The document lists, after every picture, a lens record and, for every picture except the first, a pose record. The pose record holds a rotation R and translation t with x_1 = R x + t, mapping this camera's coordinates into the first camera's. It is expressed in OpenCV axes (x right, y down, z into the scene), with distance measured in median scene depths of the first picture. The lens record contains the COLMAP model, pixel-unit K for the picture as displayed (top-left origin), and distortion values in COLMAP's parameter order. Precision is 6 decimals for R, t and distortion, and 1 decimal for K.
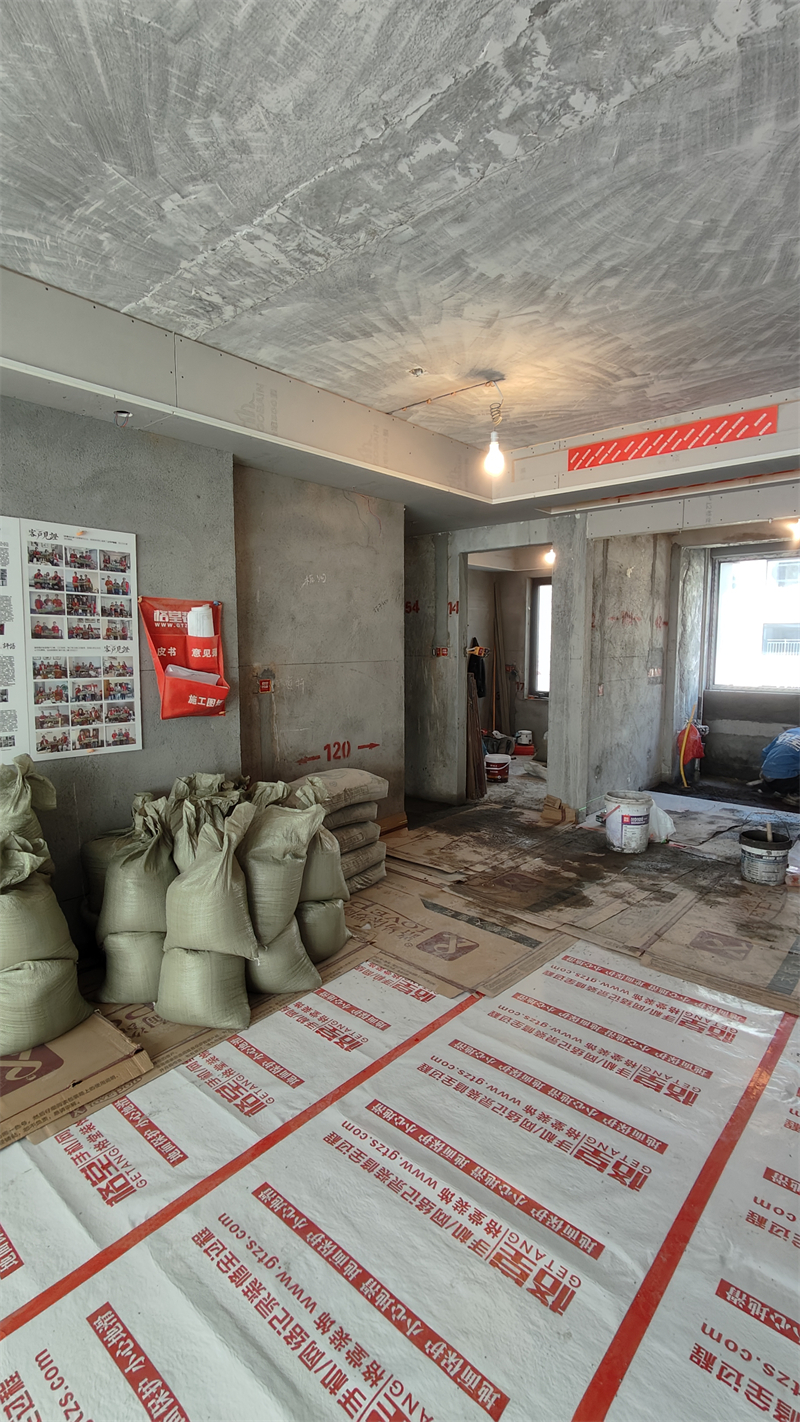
lens RADIAL K [[656.2, 0, 450.9], [0, 656.2, 702.4], [0, 0, 1]] dist [-0.000687, 0.001003]
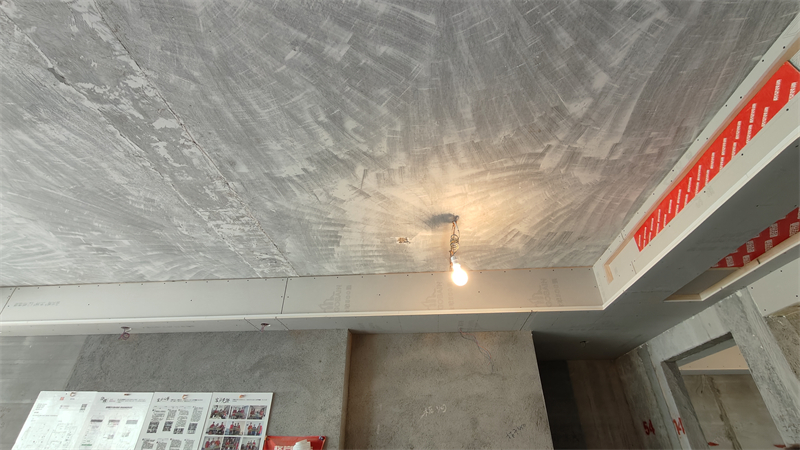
lens RADIAL K [[369.2, 0, 400.3], [0, 369.2, 205.6], [0, 0, 1]] dist [-0.000687, 0.001003]
pose [[0.552867, -0.468845, -0.688856, 0.572830], [-0.081504, 0.792299, -0.604664, -0.091298], [0.829274, 0.390443, 0.399823, 0.706120]]
